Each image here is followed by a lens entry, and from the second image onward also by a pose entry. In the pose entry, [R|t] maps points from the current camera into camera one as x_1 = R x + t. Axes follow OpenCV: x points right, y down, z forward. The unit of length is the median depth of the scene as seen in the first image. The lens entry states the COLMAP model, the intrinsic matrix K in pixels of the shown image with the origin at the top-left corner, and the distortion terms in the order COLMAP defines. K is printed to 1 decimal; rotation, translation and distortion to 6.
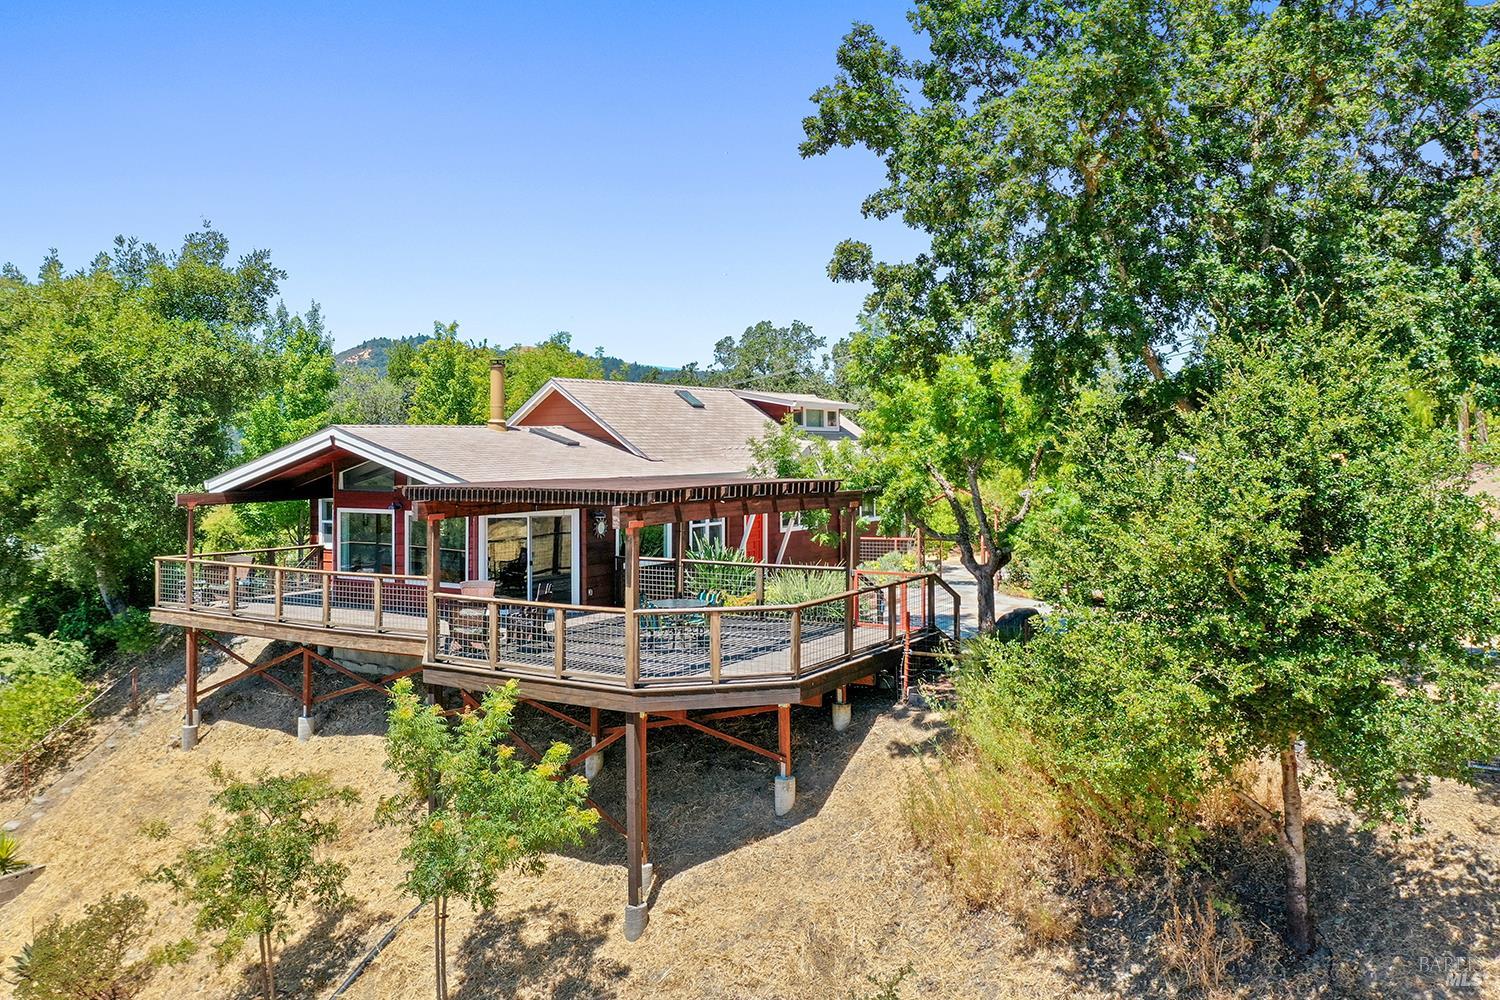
lens RADIAL K [[1176.3, 0, 752.3], [0, 1176.3, 460.2], [0, 0, 1]] dist [-0.006831, -0.008028]
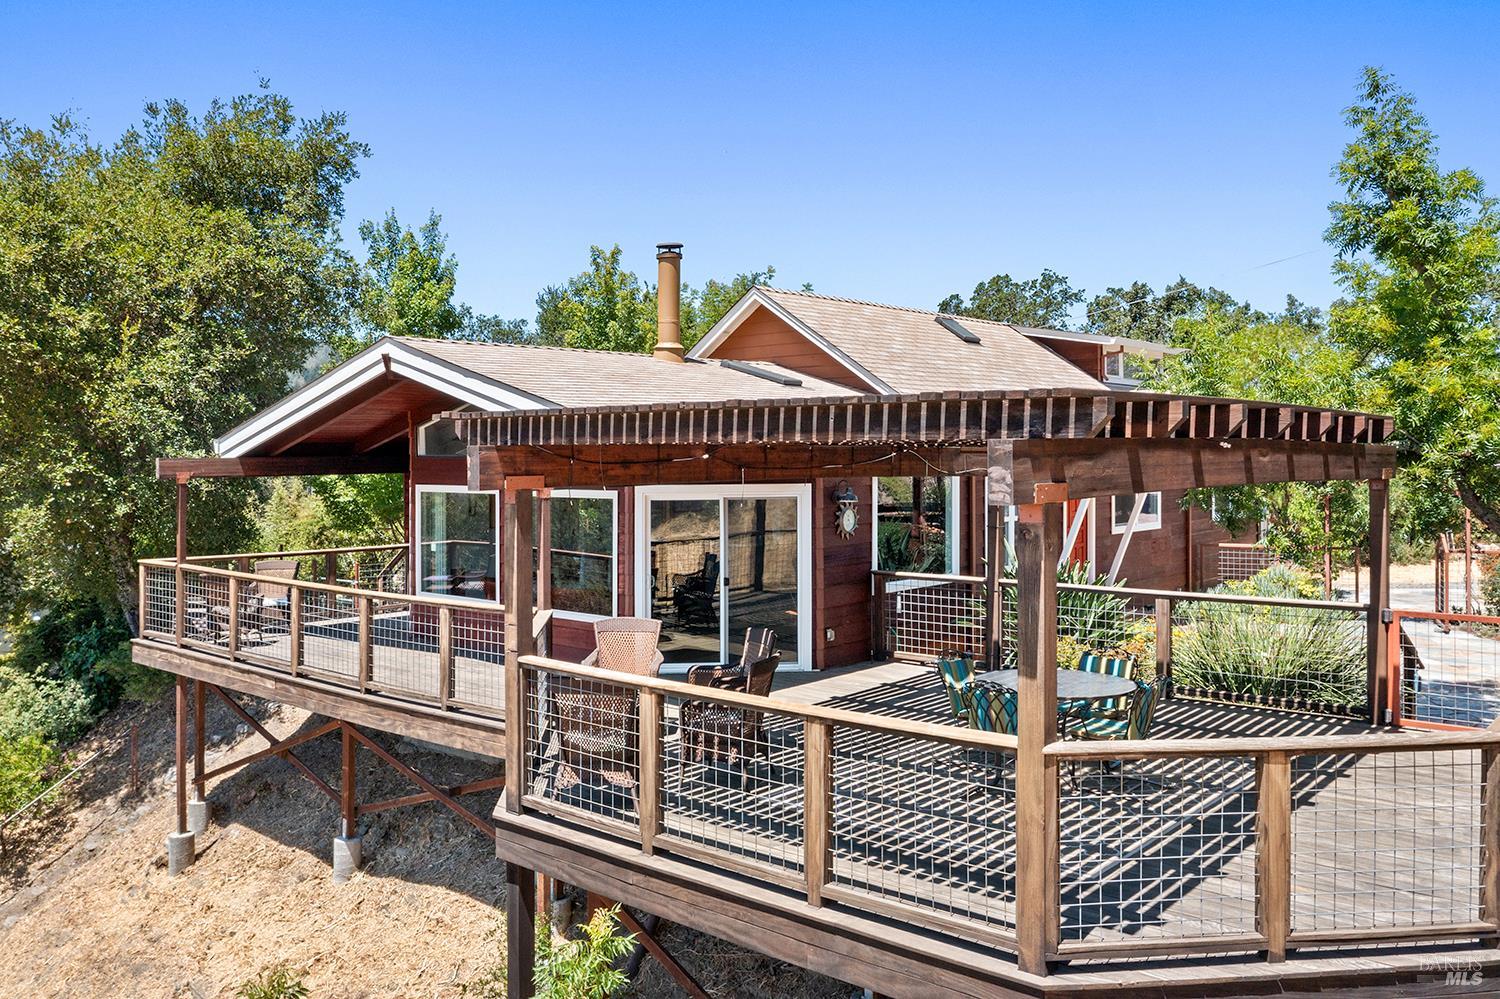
lens RADIAL K [[1191.8, 0, 750.0], [0, 1191.8, 499.5], [0, 0, 1]] dist [-0.041213, -0.000963]
pose [[0.988266, 0.006742, -0.152591, -0.087667], [-0.002368, 0.999582, 0.028830, 0.030963], [0.152721, -0.028130, 0.987869, 0.427595]]
